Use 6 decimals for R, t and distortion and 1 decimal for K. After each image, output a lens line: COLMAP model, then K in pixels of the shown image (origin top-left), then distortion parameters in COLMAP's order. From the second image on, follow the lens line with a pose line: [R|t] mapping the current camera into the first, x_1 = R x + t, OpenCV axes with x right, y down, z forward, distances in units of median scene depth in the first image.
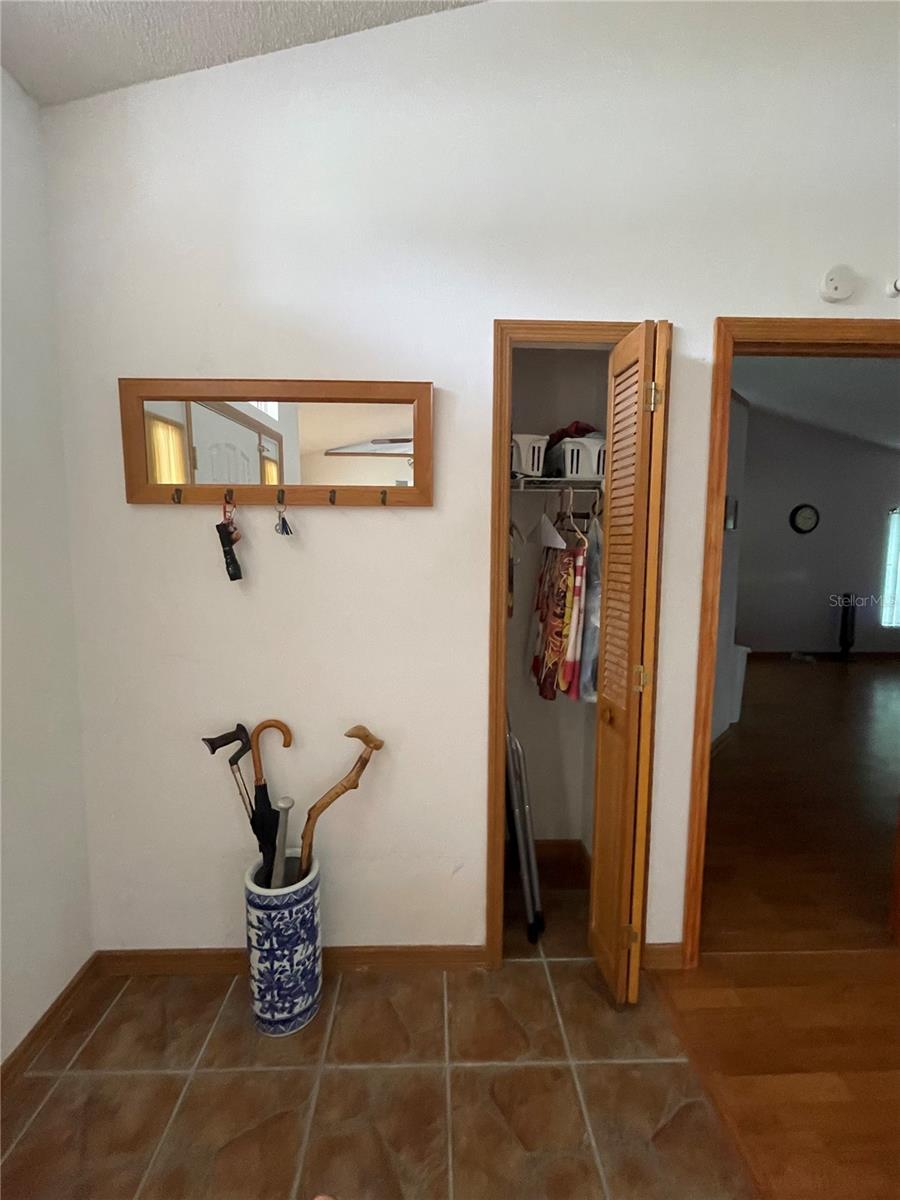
lens RADIAL K [[506.7, 0, 448.9], [0, 506.7, 596.3], [0, 0, 1]] dist [-0.001239, -0.000162]
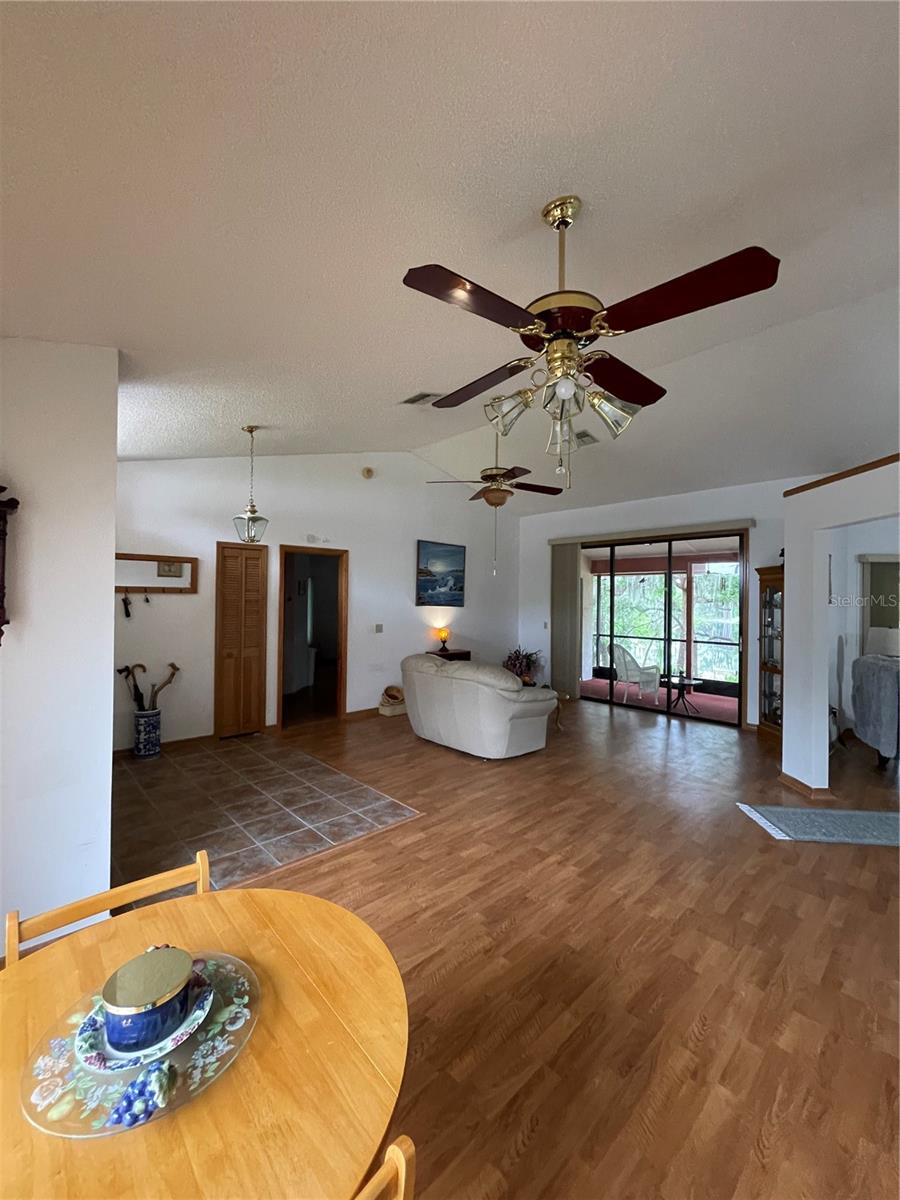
lens RADIAL K [[489.1, 0, 450.0], [0, 489.1, 596.6], [0, 0, 1]] dist [-0.001029, -0.000080]
pose [[0.747929, 0.005245, 0.663758, -0.927724], [0.051133, 0.996542, -0.065492, 0.136766], [-0.661806, 0.082923, 0.745075, -2.502947]]
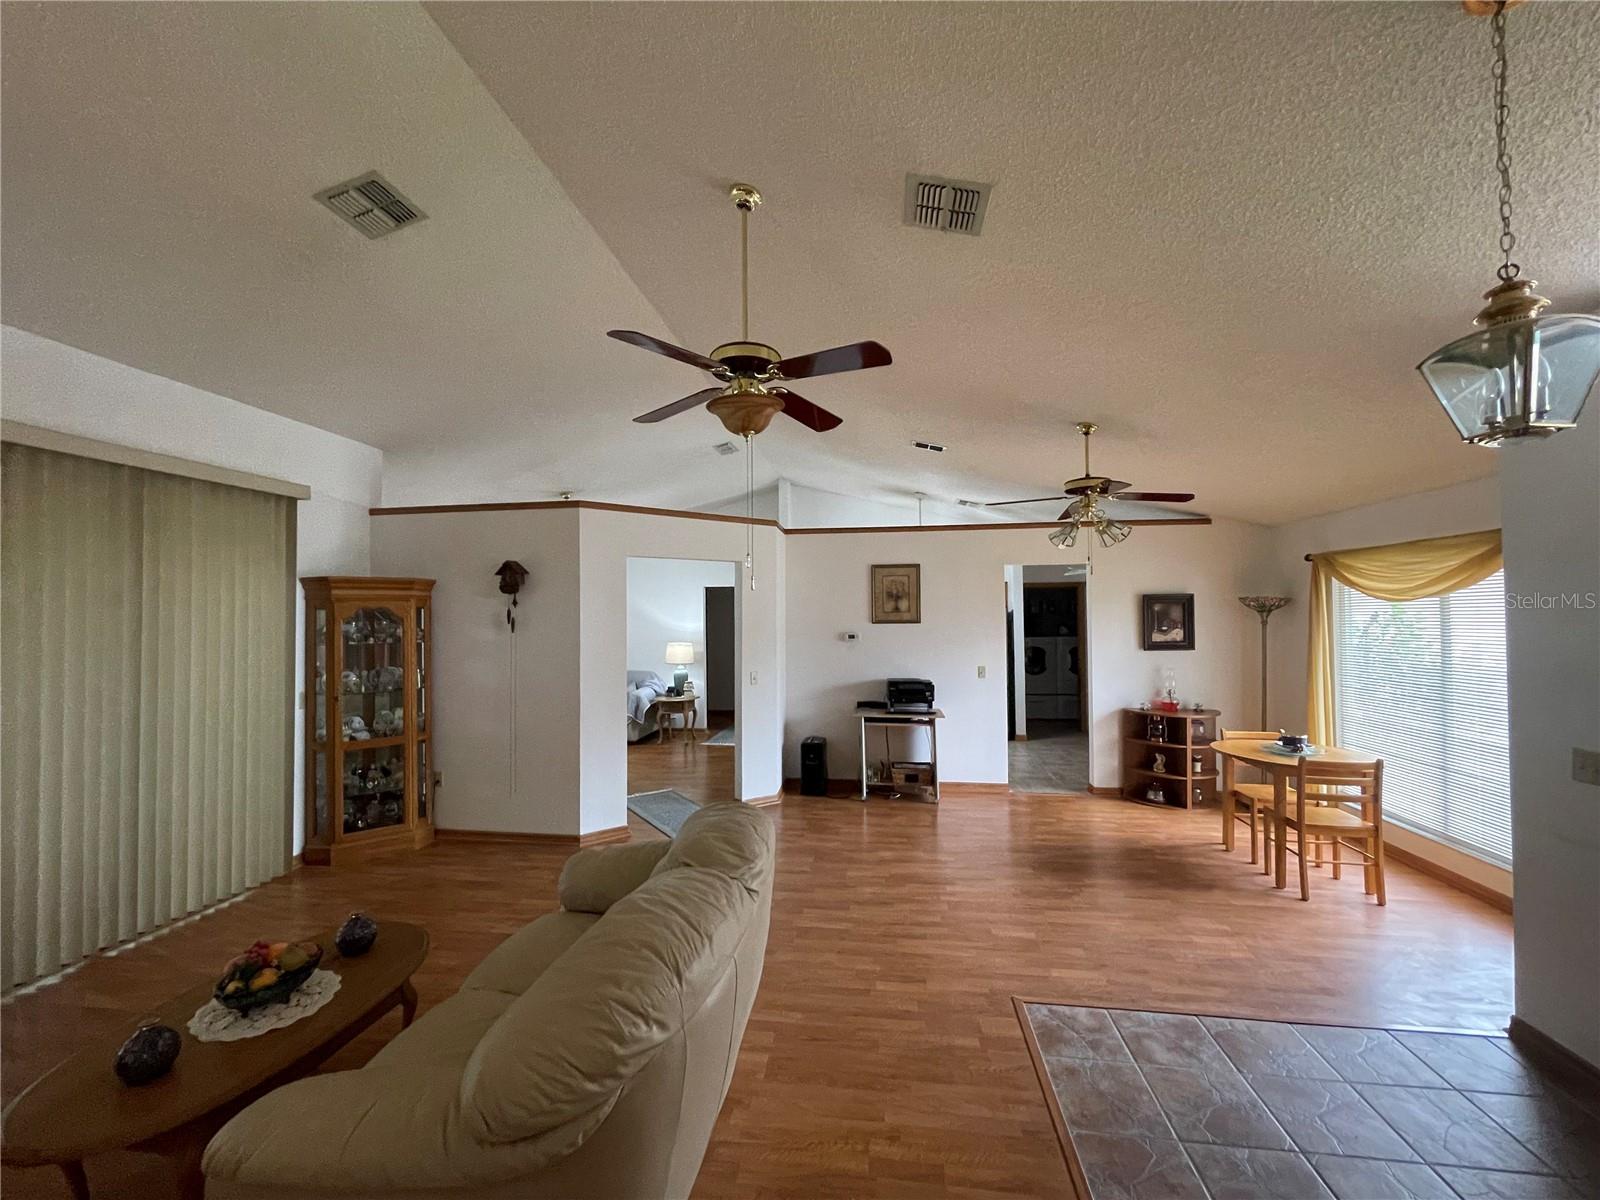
lens RADIAL K [[643.3, 0, 785.1], [0, 643.3, 601.1], [0, 0, 1]] dist [0.017517, -0.000040]
pose [[-0.983674, 0.013296, 0.179468, 0.793756], [0.025100, 0.997656, 0.063664, -0.270250], [-0.178201, 0.067129, -0.981702, 1.194881]]
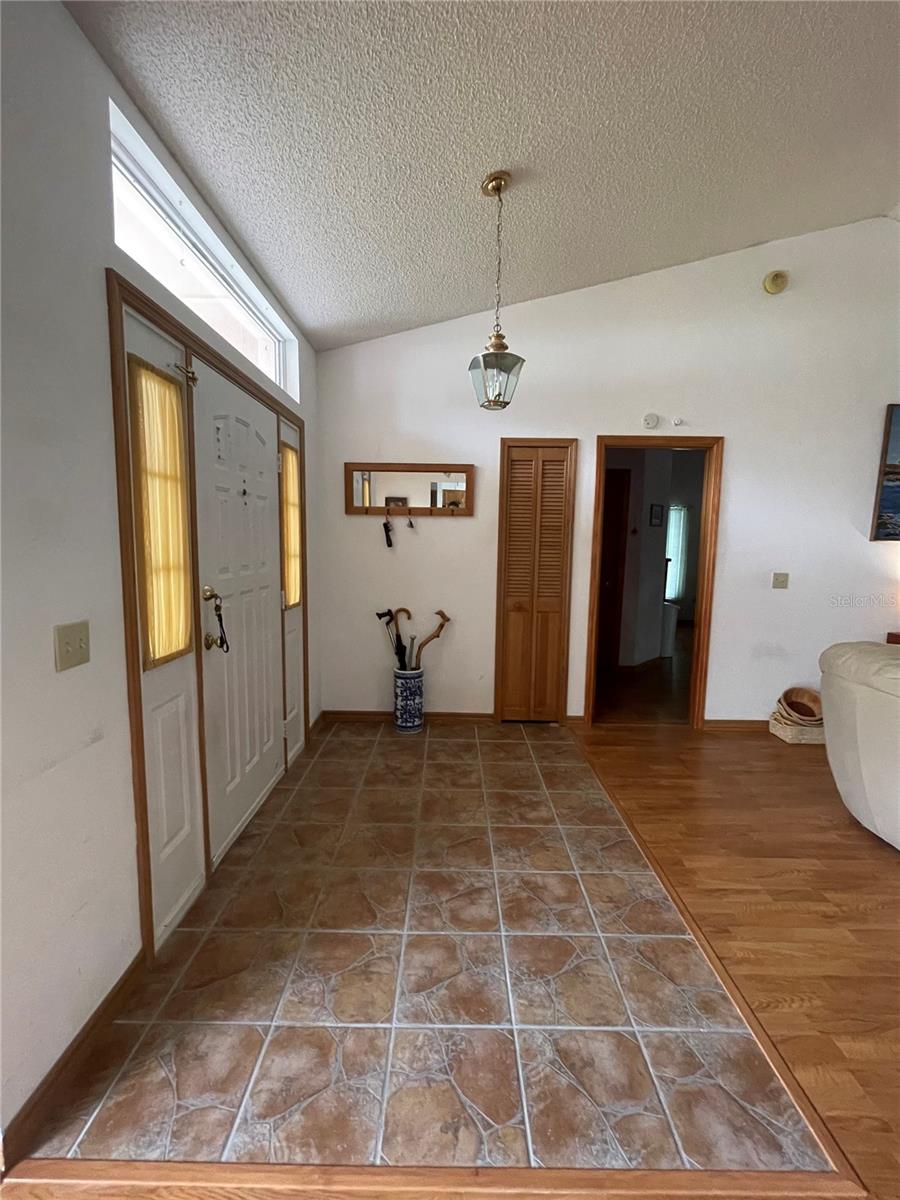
lens RADIAL K [[506.7, 0, 448.9], [0, 506.7, 596.3], [0, 0, 1]] dist [-0.001239, -0.000162]
pose [[0.999462, 0.013212, -0.030035, -0.070598], [-0.012556, 0.999681, 0.021913, 0.142972], [0.030315, -0.021524, 0.999309, -1.360429]]
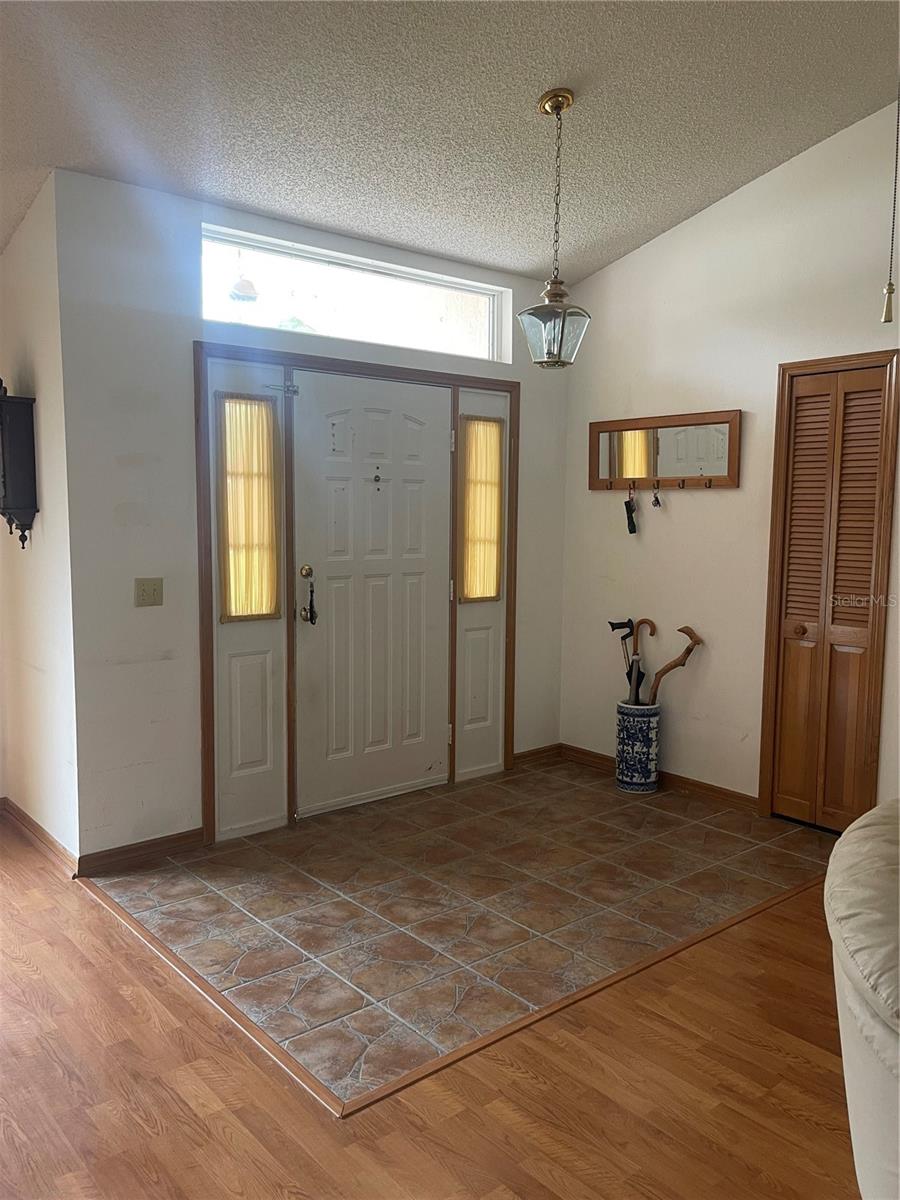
lens RADIAL K [[927.0, 0, 451.5], [0, 927.0, 607.7], [0, 0, 1]] dist [0.082246, -0.130528]
pose [[0.624282, 0.085619, -0.776493, 1.676815], [-0.075656, 0.995930, 0.048989, 0.111166], [0.777527, 0.028163, 0.628218, -1.462908]]
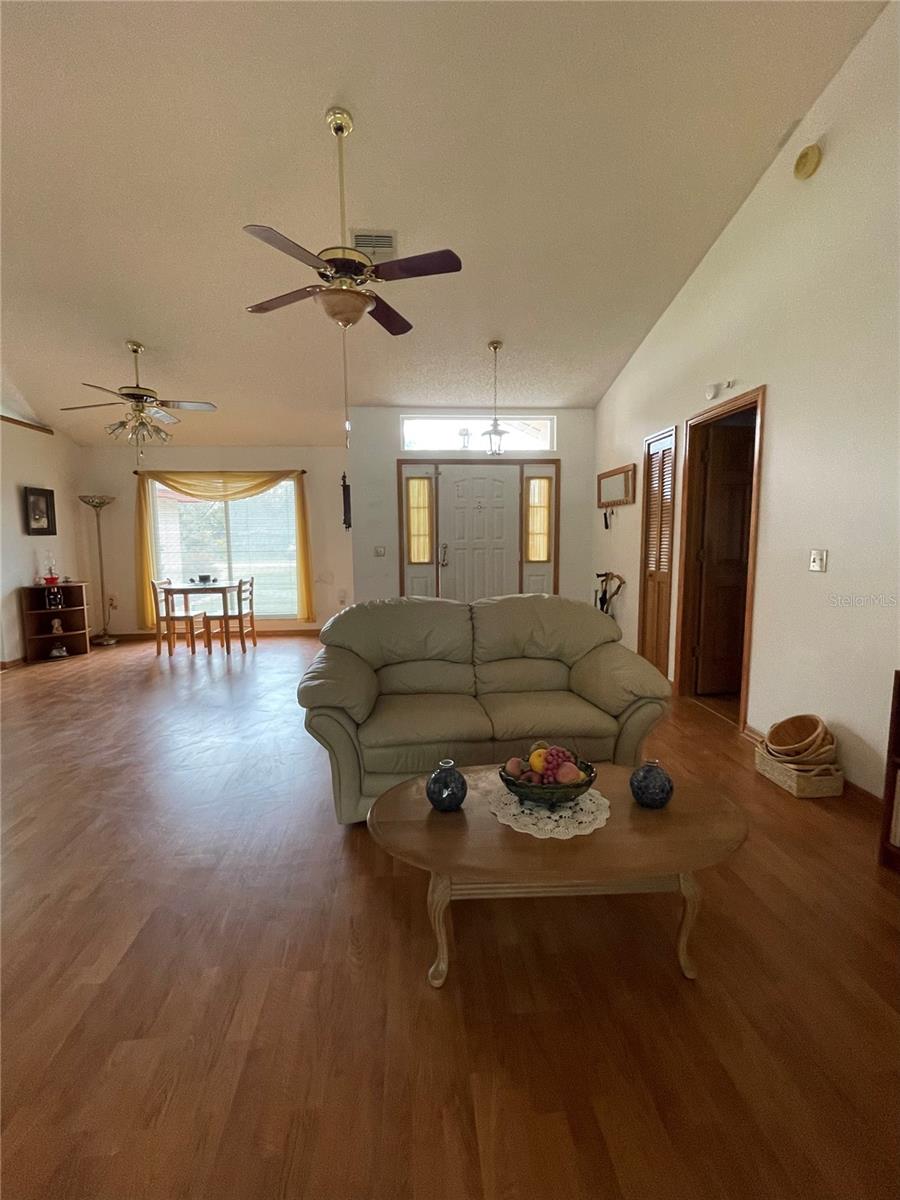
lens RADIAL K [[517.4, 0, 442.6], [0, 517.4, 593.5], [0, 0, 1]] dist [-0.001027, -0.000094]
pose [[0.046755, 0.105744, -0.993294, 3.073606], [-0.077413, 0.991774, 0.101938, 0.132711], [0.995902, 0.072128, 0.054556, -0.270270]]
